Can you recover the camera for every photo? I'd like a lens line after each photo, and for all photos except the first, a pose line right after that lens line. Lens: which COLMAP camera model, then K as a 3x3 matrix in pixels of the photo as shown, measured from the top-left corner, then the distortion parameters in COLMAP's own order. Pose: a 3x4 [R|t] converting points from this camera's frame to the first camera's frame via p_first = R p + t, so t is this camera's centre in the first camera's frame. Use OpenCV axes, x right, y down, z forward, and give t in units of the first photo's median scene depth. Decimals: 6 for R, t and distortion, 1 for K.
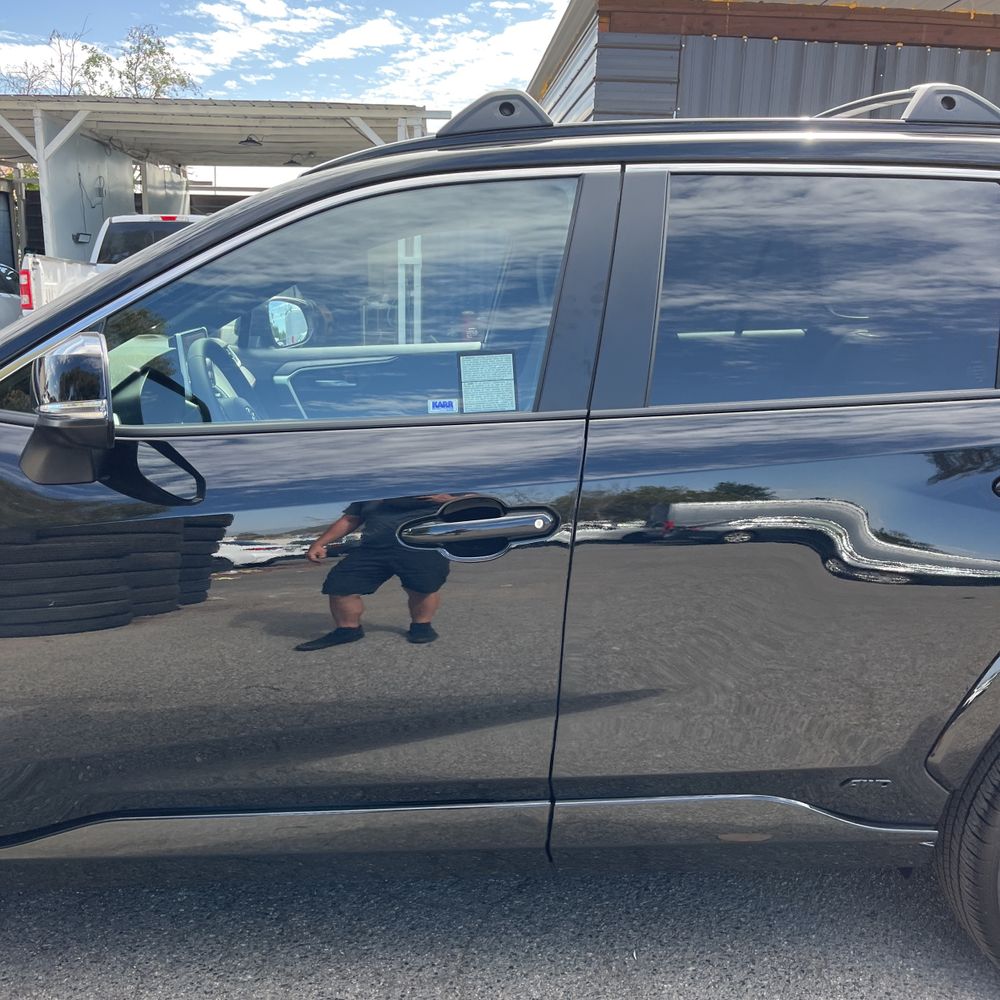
lens RADIAL K [[1039.8, 0, 486.9], [0, 1039.8, 522.1], [0, 0, 1]] dist [0.011808, 0.000000]
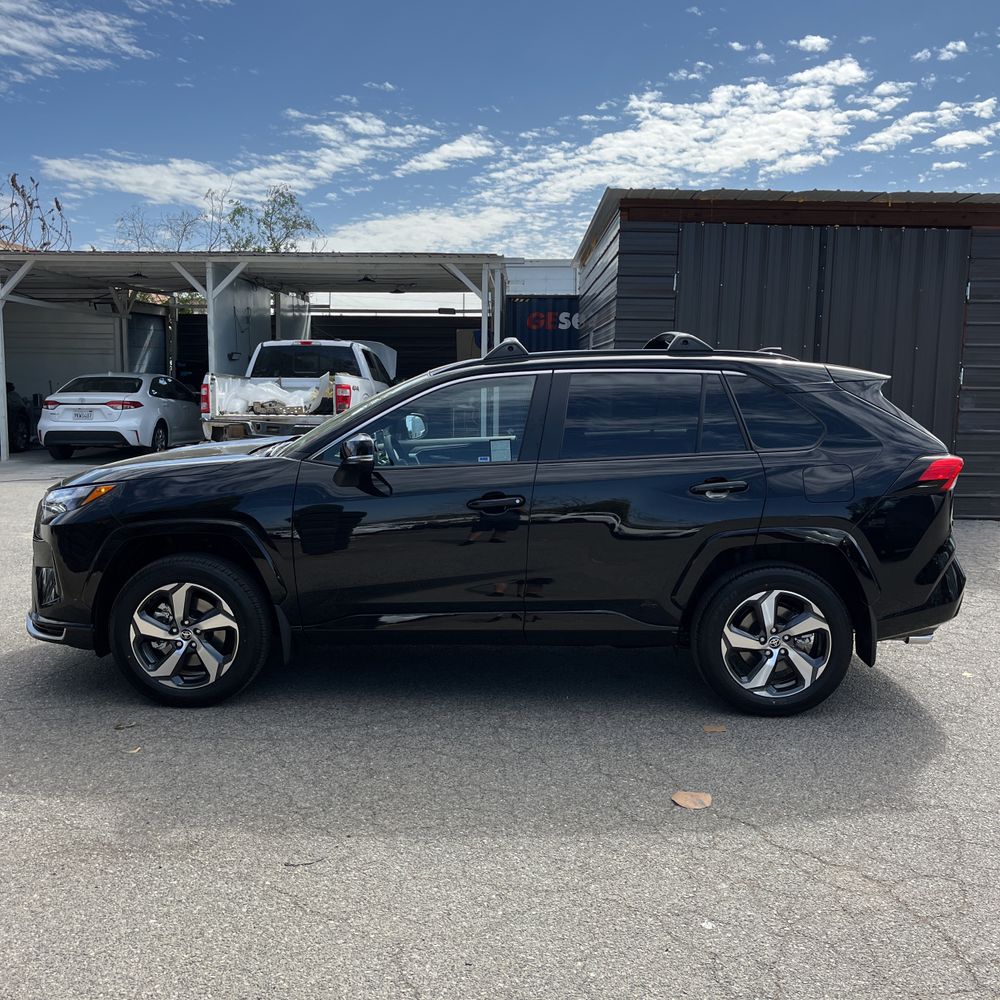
lens RADIAL K [[1039.8, 0, 478.4], [0, 1039.8, 506.8], [0, 0, 1]] dist [0.011808, 0.000000]
pose [[0.995818, 0.003143, -0.091307, 0.029774], [-0.012530, 0.994663, -0.102414, 0.044642], [0.090498, 0.103130, 0.990542, -0.258572]]
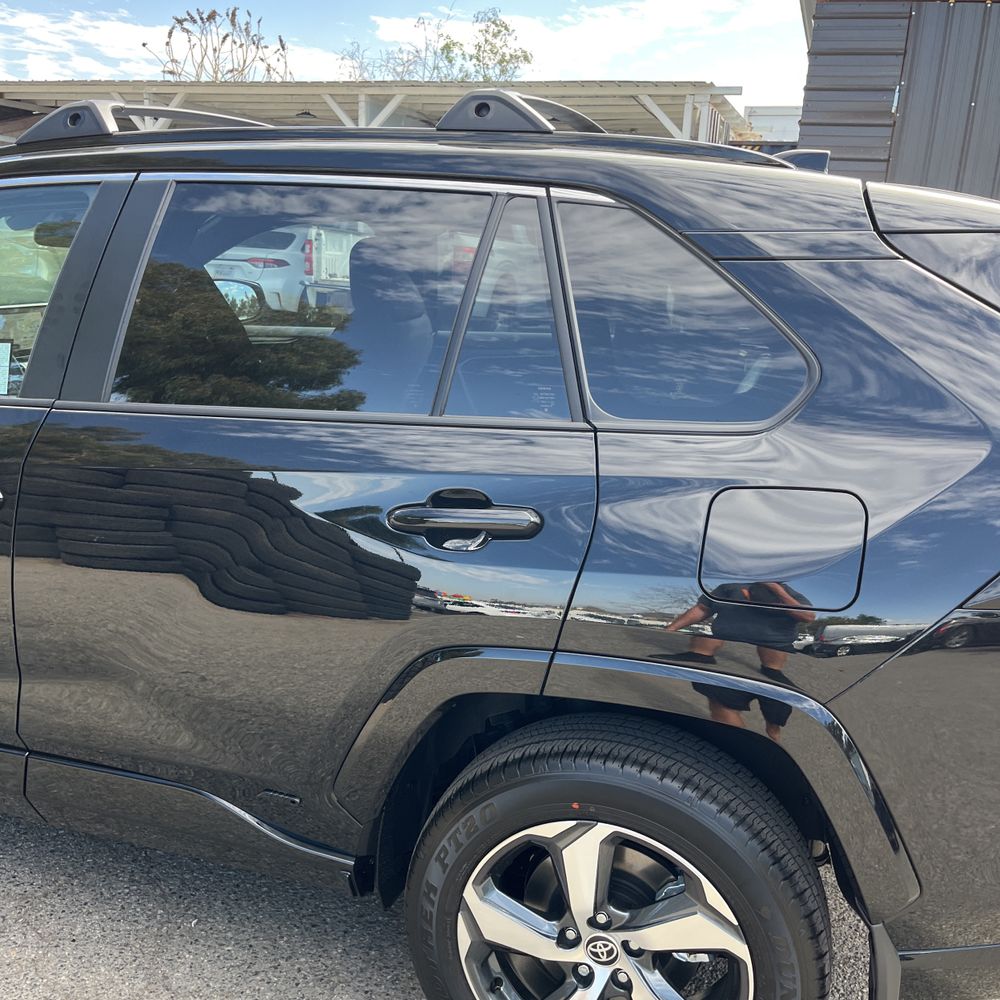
lens RADIAL K [[1039.8, 0, 476.9], [0, 1039.8, 507.1], [0, 0, 1]] dist [0.011808, 0.000000]
pose [[0.926462, 0.122352, -0.355947, 0.140347], [-0.118717, 0.992408, 0.032129, -0.013155], [0.357176, 0.012491, 0.933954, 0.022444]]
